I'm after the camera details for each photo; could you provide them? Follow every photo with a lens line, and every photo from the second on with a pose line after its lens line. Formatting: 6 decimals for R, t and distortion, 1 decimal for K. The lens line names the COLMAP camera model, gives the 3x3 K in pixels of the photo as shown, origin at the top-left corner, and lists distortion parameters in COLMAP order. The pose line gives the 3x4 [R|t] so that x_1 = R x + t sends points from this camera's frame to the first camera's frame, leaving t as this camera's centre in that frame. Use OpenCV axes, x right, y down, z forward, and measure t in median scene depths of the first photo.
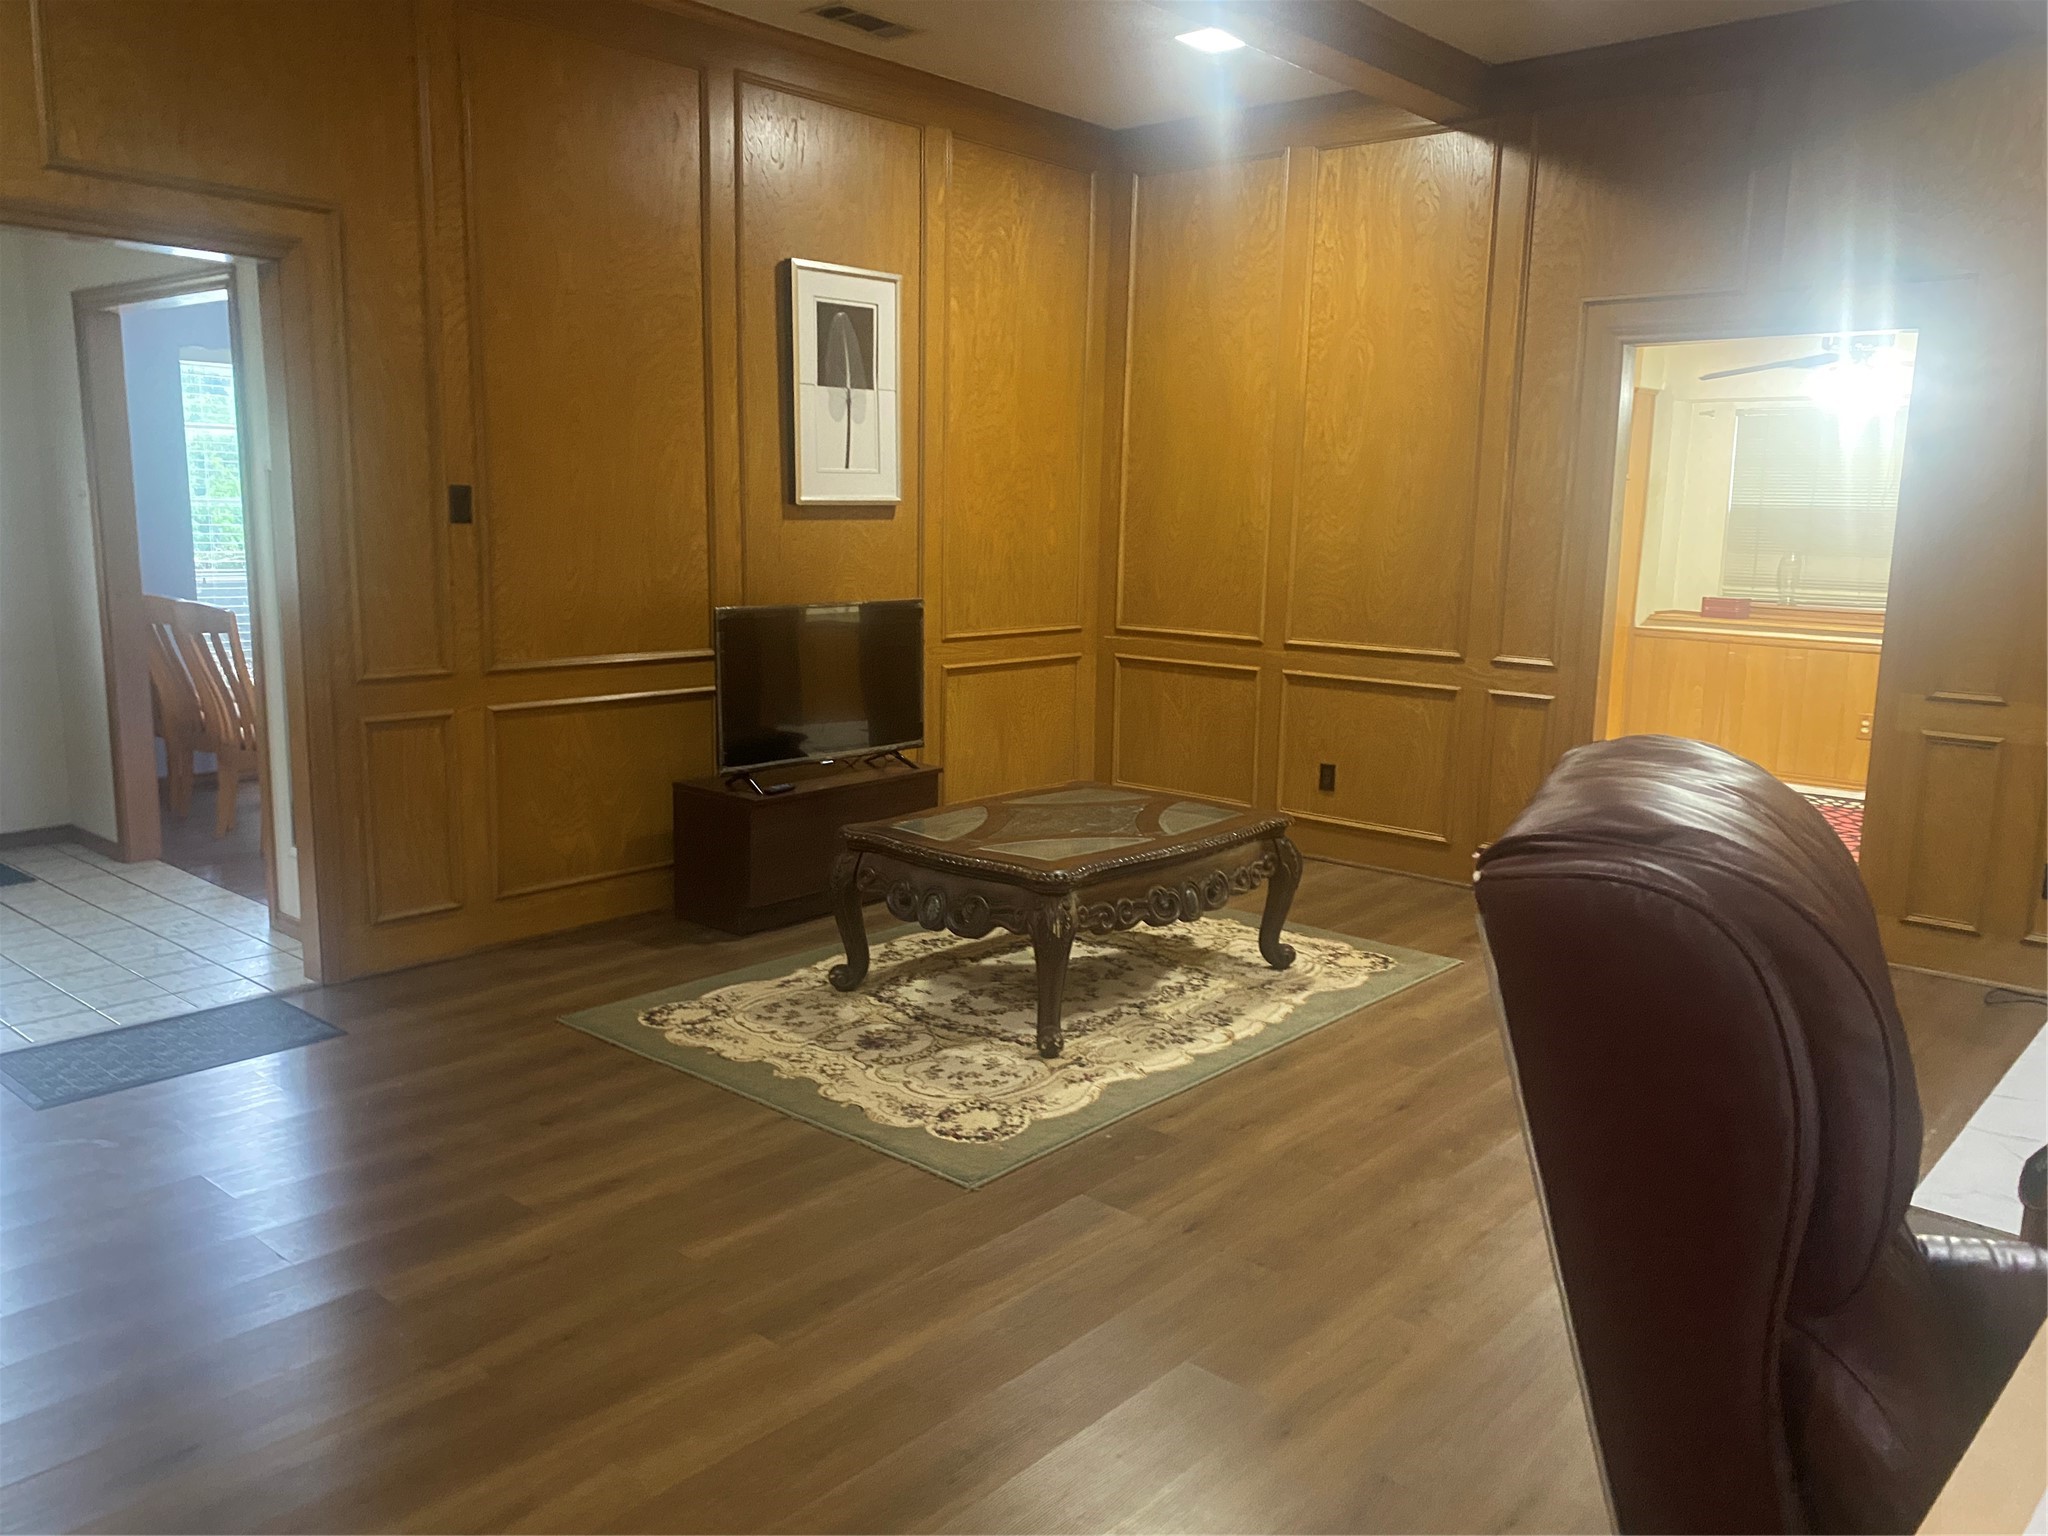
lens RADIAL K [[1552.3, 0, 1032.2], [0, 1552.3, 774.3], [0, 0, 1]] dist [0.086385, -0.185743]
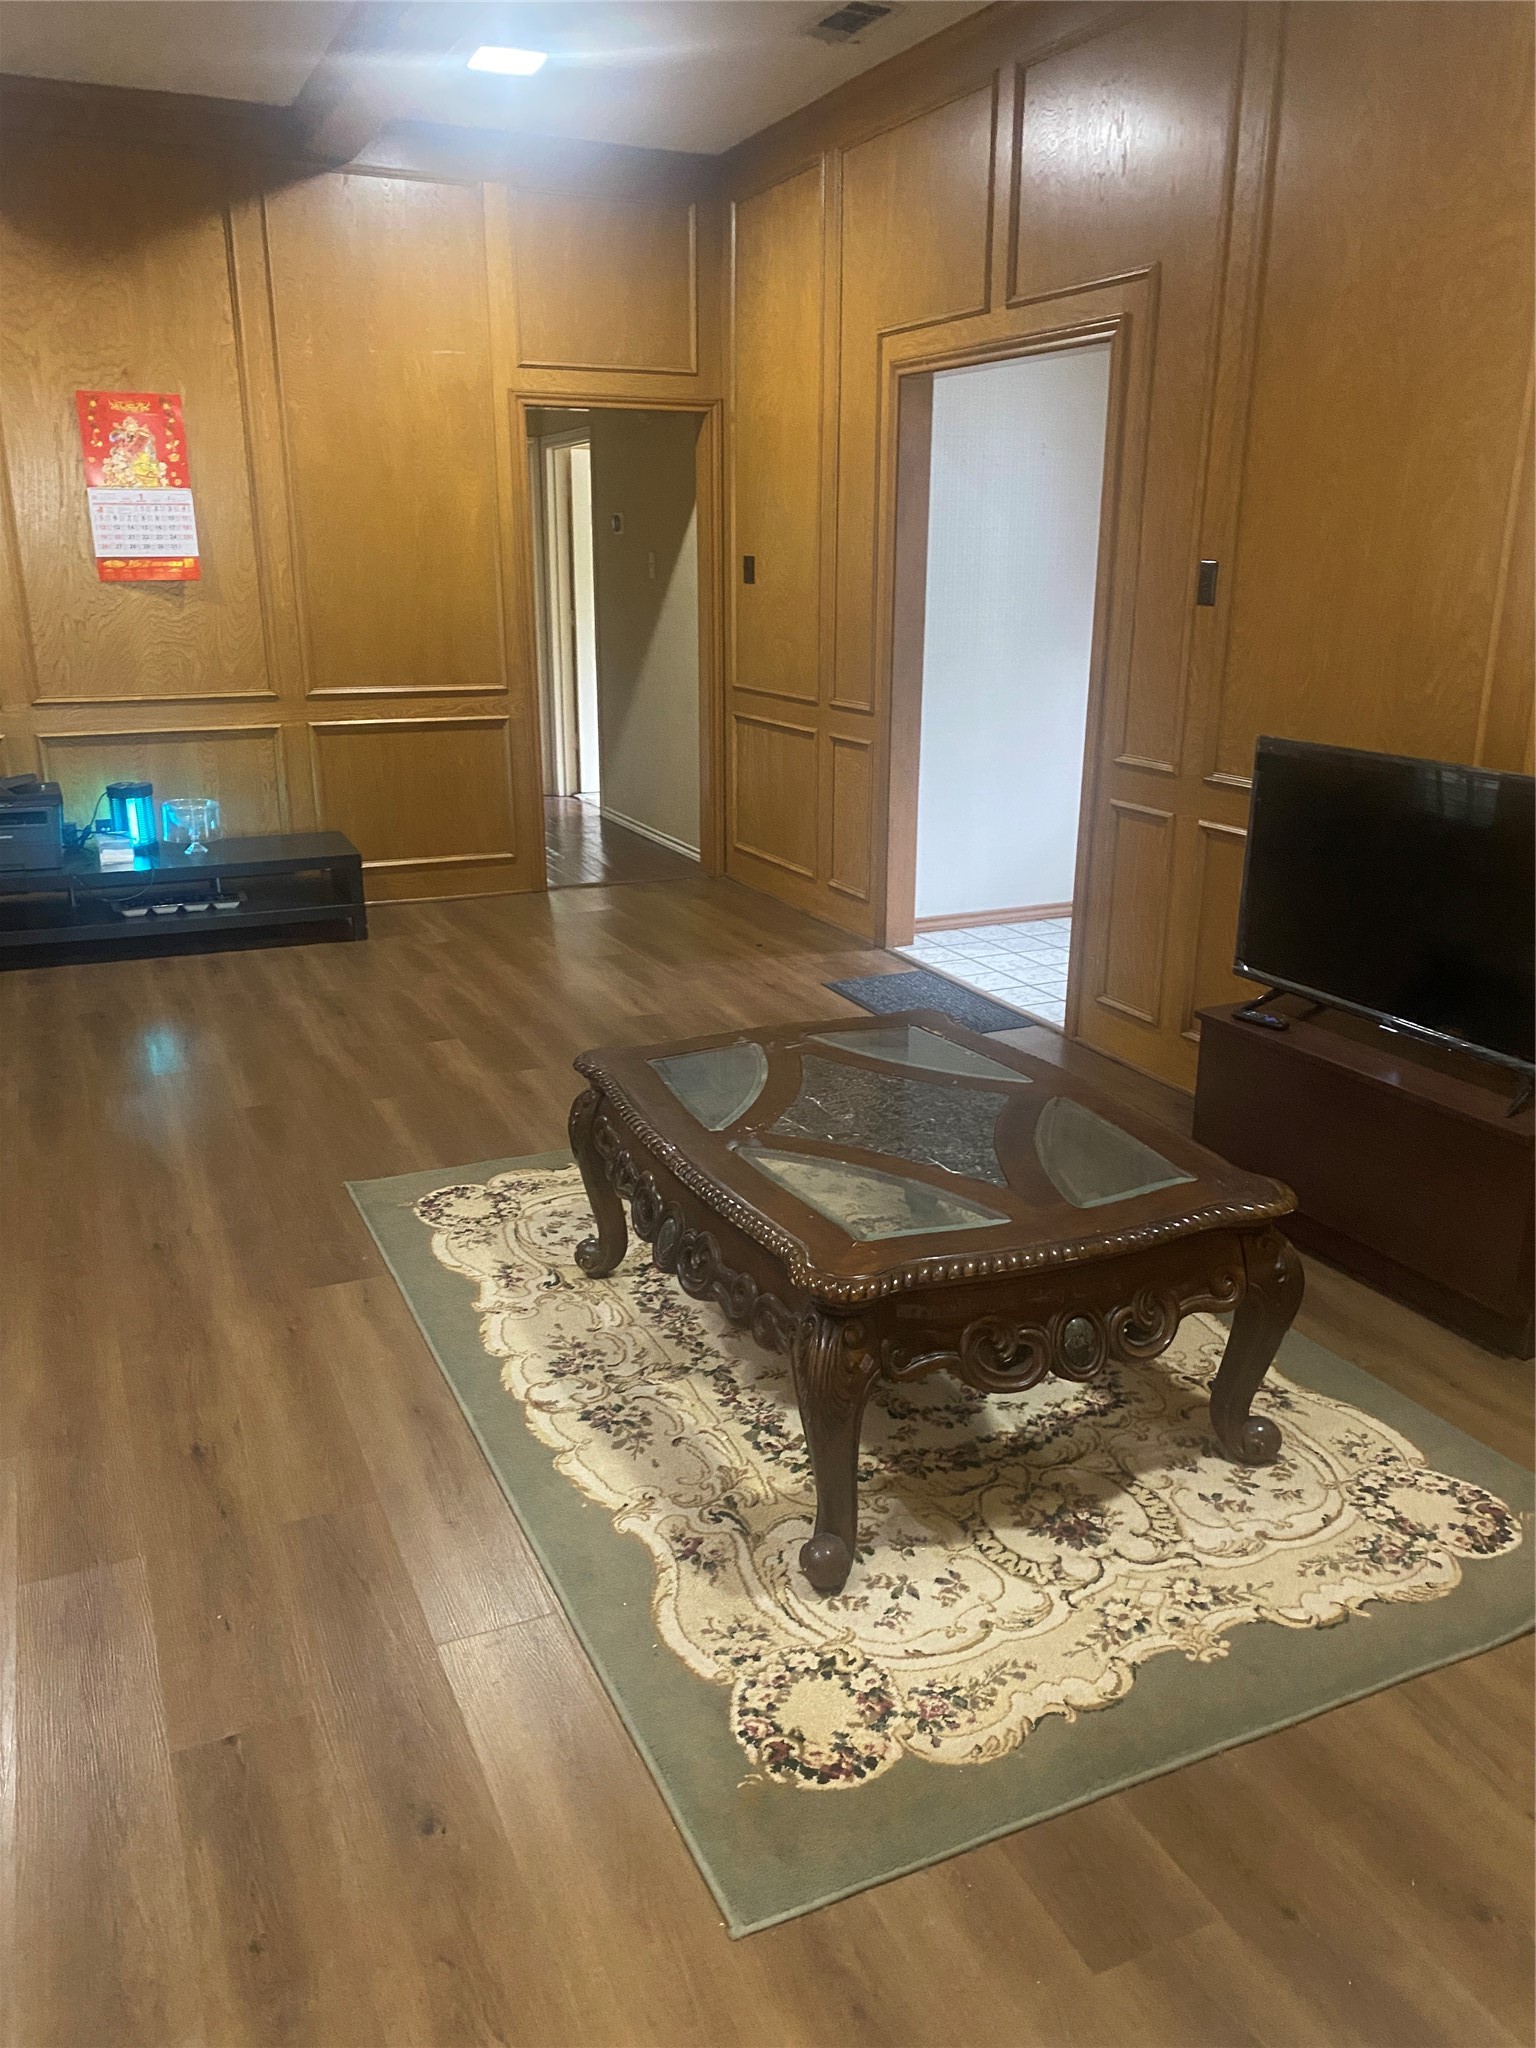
lens RADIAL K [[1552.3, 0, 769.4], [0, 1552.3, 1013.7], [0, 0, 1]] dist [0.086385, -0.185743]
pose [[-0.414399, 0.244335, -0.876683, 0.616625], [-0.167087, 0.926488, 0.337196, -0.221971], [0.894626, 0.286216, -0.343111, 1.244631]]
